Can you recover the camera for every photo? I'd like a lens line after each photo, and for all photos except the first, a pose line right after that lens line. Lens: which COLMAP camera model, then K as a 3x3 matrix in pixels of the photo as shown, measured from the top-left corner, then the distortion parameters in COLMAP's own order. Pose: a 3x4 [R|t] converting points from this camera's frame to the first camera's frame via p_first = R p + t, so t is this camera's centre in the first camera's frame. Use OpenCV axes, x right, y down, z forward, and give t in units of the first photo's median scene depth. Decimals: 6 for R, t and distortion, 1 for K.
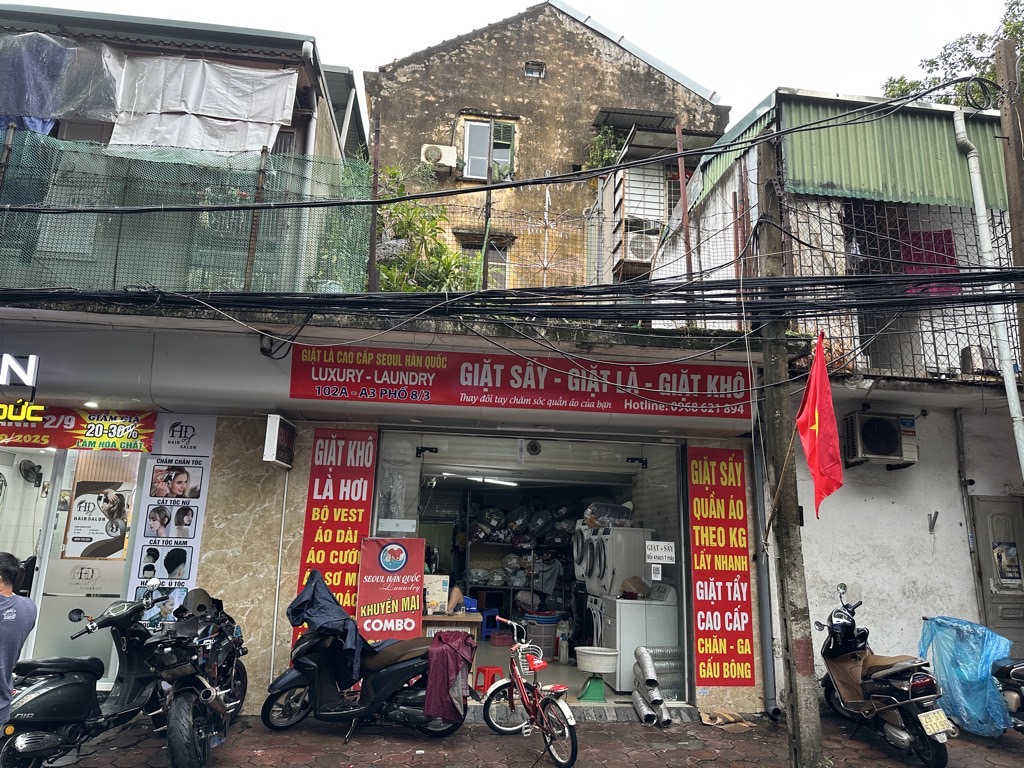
lens RADIAL K [[721.5, 0, 511.1], [0, 721.5, 377.8], [0, 0, 1]] dist [0.099877, -0.118115]
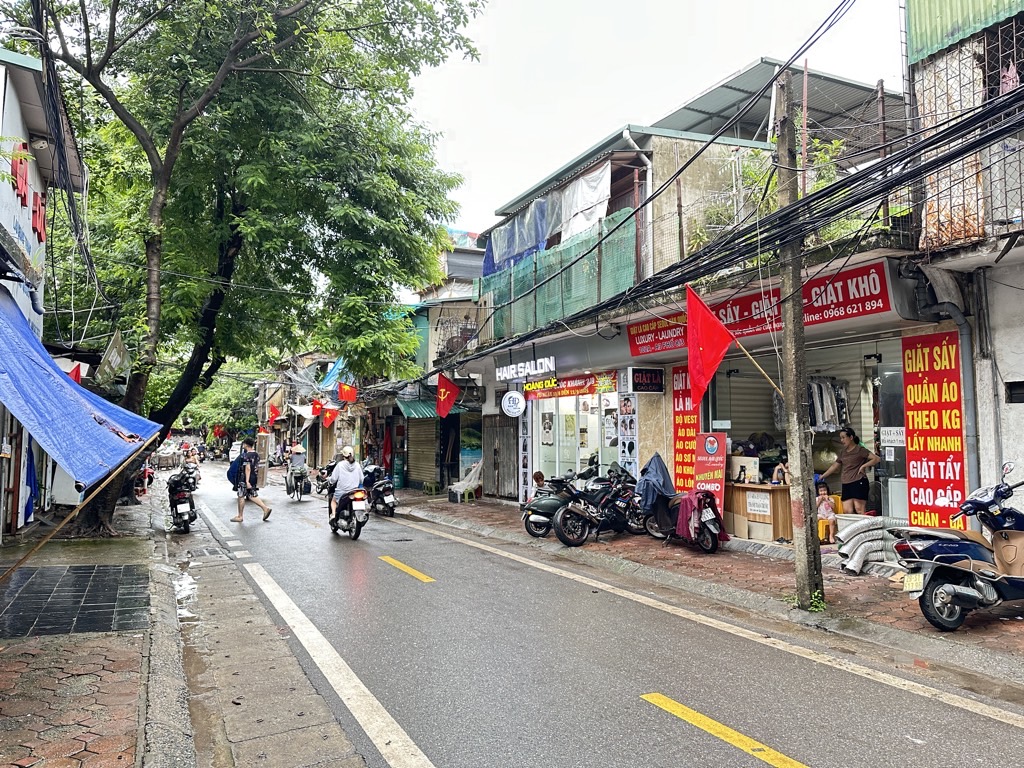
lens RADIAL K [[721.5, 0, 511.1], [0, 721.5, 377.8], [0, 0, 1]] dist [0.099877, -0.118115]
pose [[0.338437, -0.105645, -0.935040, 1.117859], [0.235627, 0.971535, -0.024483, 0.047277], [0.911011, -0.212035, 0.353696, 0.105492]]
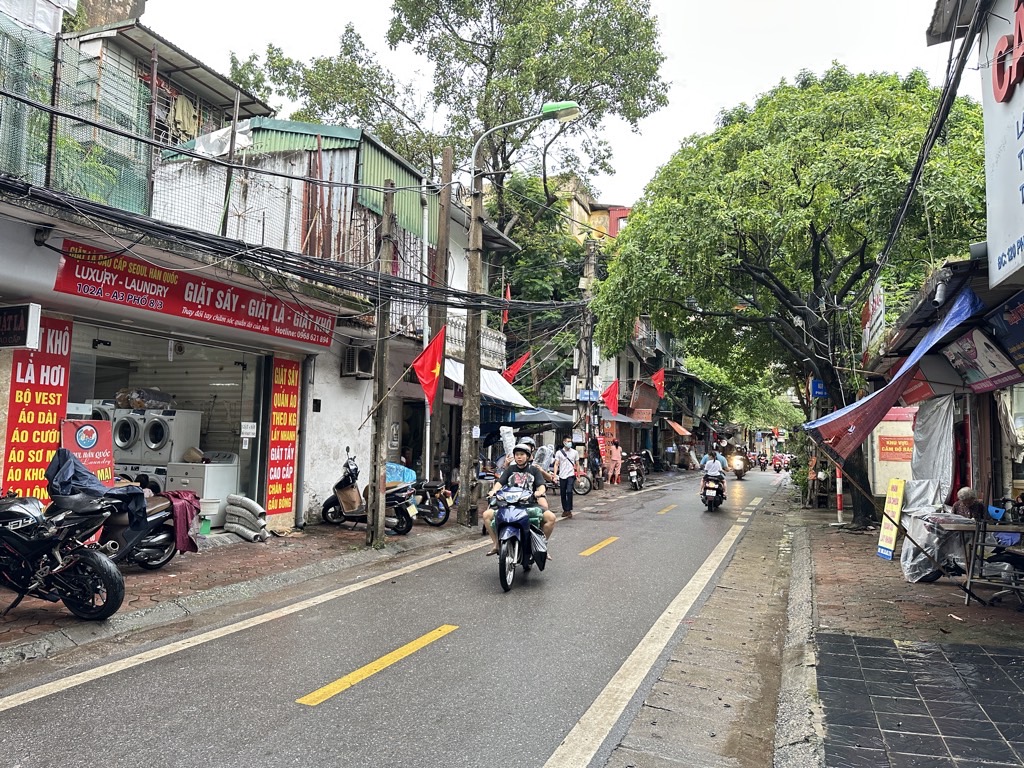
lens RADIAL K [[721.5, 0, 511.1], [0, 721.5, 377.8], [0, 0, 1]] dist [0.099877, -0.118115]
pose [[0.472116, 0.057630, 0.879650, -0.847930], [-0.215058, 0.975241, 0.051531, -0.042421], [-0.854901, -0.213505, 0.472821, -0.084279]]
